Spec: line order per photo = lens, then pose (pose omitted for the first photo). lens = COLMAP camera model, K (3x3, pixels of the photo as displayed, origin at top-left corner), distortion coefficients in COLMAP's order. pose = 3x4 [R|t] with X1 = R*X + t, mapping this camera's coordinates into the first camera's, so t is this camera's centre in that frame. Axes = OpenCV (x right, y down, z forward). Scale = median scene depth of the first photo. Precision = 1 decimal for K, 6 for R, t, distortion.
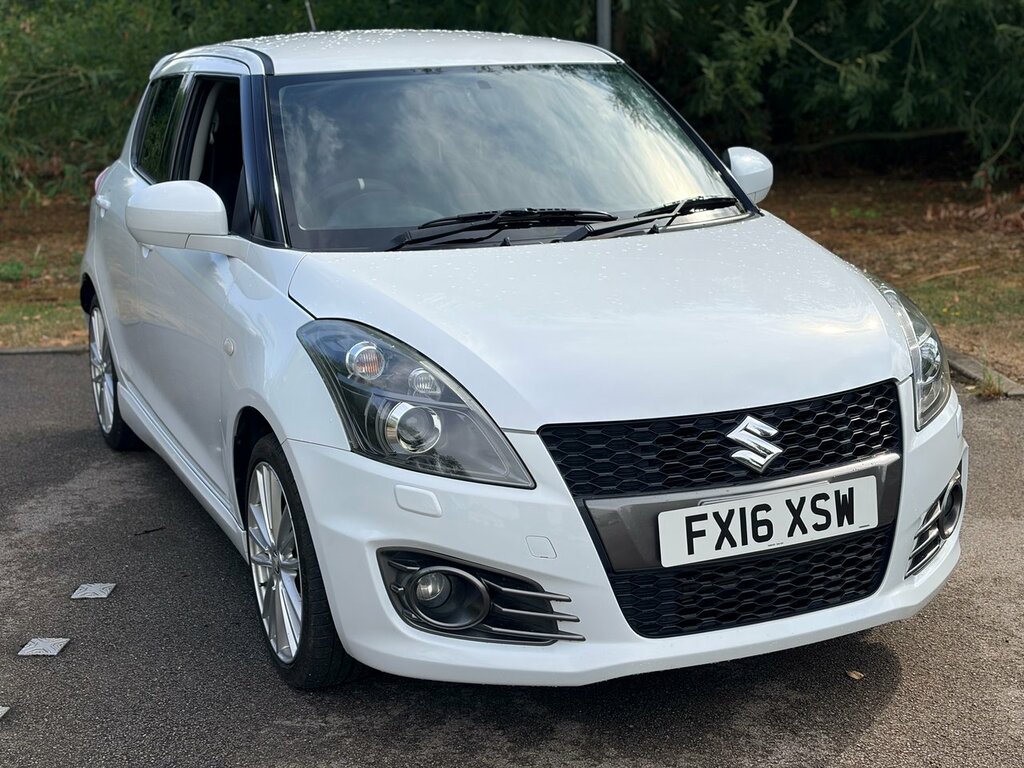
lens RADIAL K [[1525.2, 0, 512.0], [0, 1525.2, 384.0], [0, 0, 1]] dist [0.263305, -1.031576]
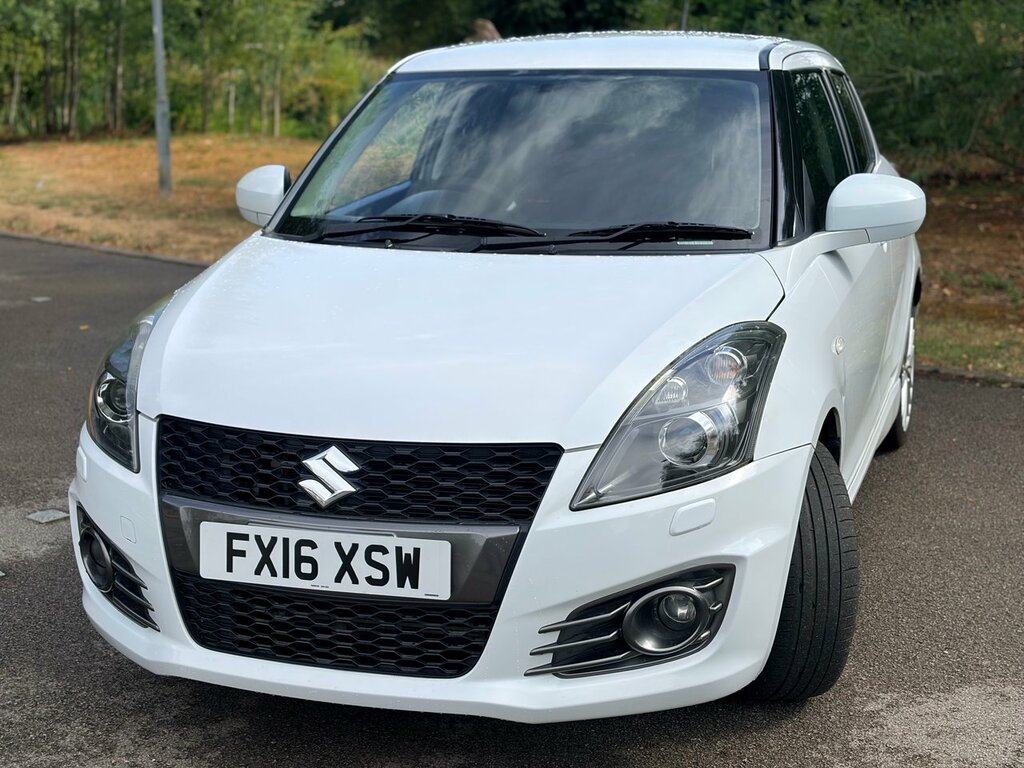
lens RADIAL K [[1525.3, 0, 504.1], [0, 1525.3, 390.0], [0, 0, 1]] dist [0.255504, -0.990987]
pose [[0.731437, 0.161951, -0.662398, 0.846698], [-0.158700, 0.985144, 0.065619, -0.090888], [0.663185, 0.057126, 0.746273, 0.374545]]
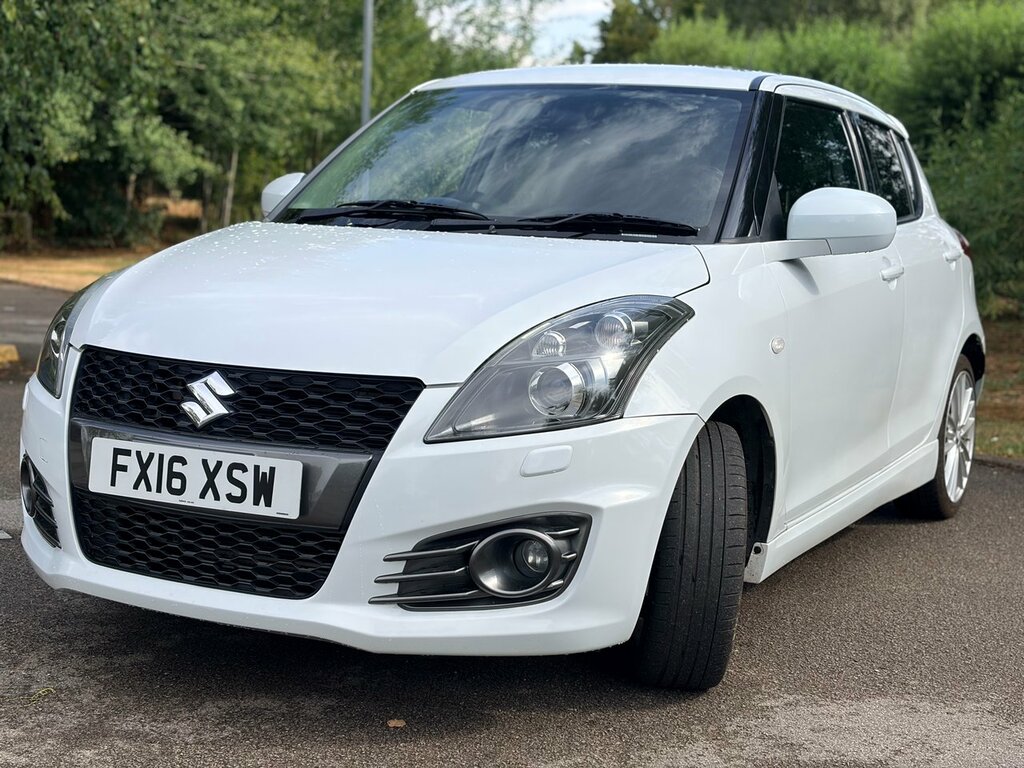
lens RADIAL K [[1525.3, 0, 504.1], [0, 1525.3, 390.0], [0, 0, 1]] dist [0.255504, -0.990987]
pose [[0.609582, 0.142700, -0.779773, 1.036602], [-0.225818, 0.974168, 0.001743, -0.010865], [0.759879, 0.175024, 0.626060, 0.532653]]
